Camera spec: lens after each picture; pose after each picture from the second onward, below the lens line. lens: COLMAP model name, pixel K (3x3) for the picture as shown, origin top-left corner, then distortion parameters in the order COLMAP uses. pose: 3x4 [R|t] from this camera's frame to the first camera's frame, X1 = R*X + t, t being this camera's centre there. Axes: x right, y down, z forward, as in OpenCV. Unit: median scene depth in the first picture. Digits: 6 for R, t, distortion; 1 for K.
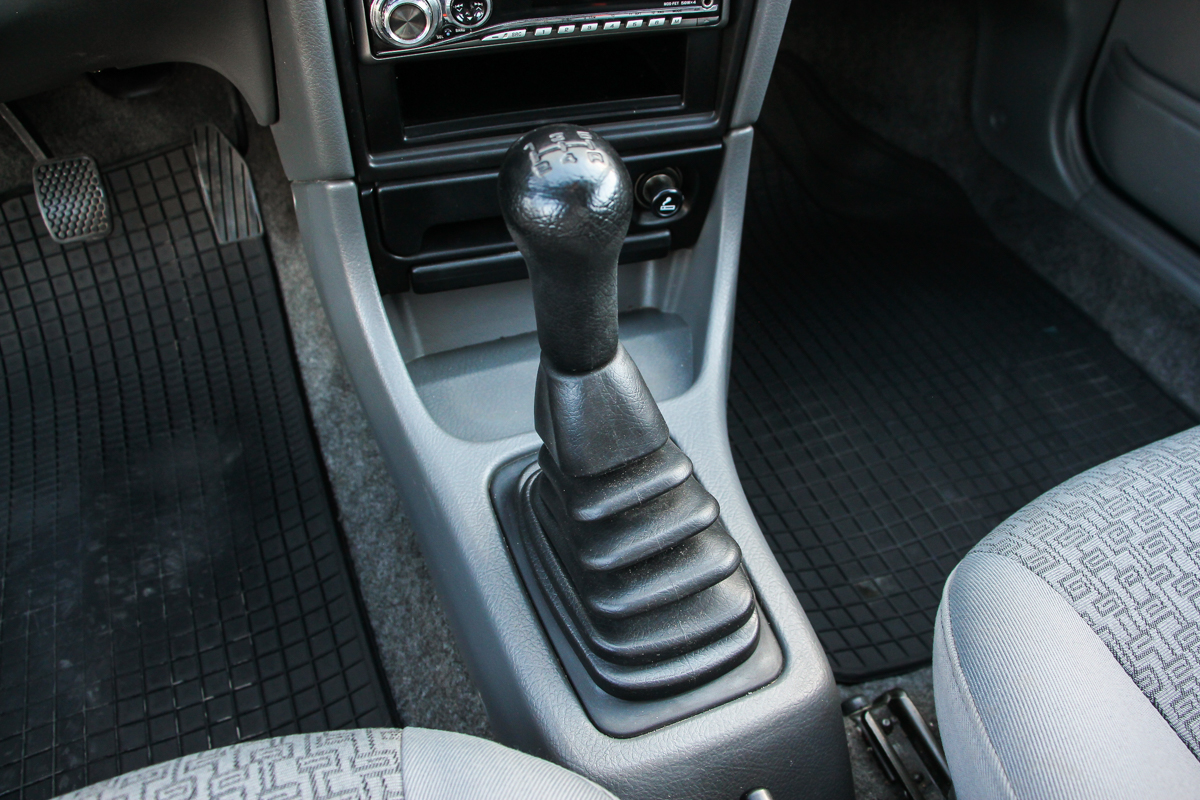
lens RADIAL K [[979.4, 0, 629.9], [0, 979.4, 399.2], [0, 0, 1]] dist [-0.166321, 0.114227]
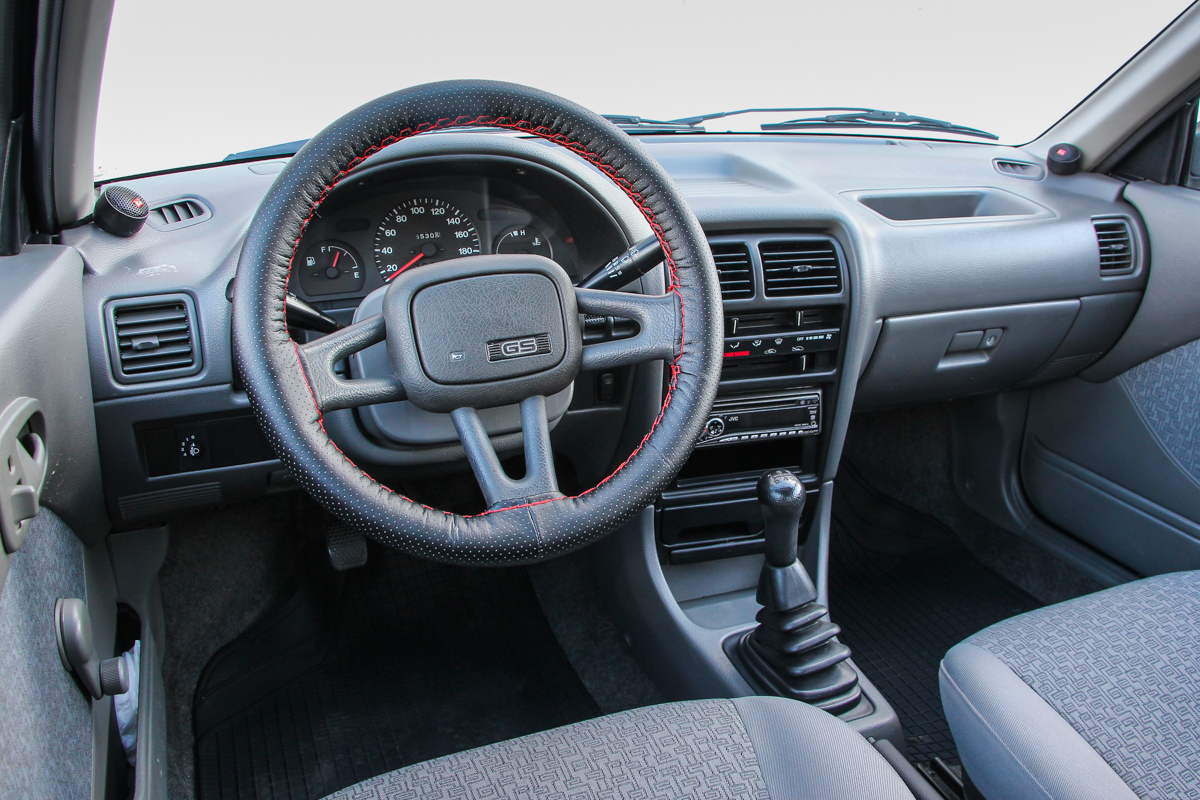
lens RADIAL K [[1063.6, 0, 644.9], [0, 1063.6, 379.8], [0, 0, 1]] dist [-0.192636, 0.184015]
pose [[0.999786, -0.017483, 0.011090, -0.309786], [0.020512, 0.909190, -0.415876, 0.474244], [-0.002812, 0.416014, 0.909354, -1.198028]]
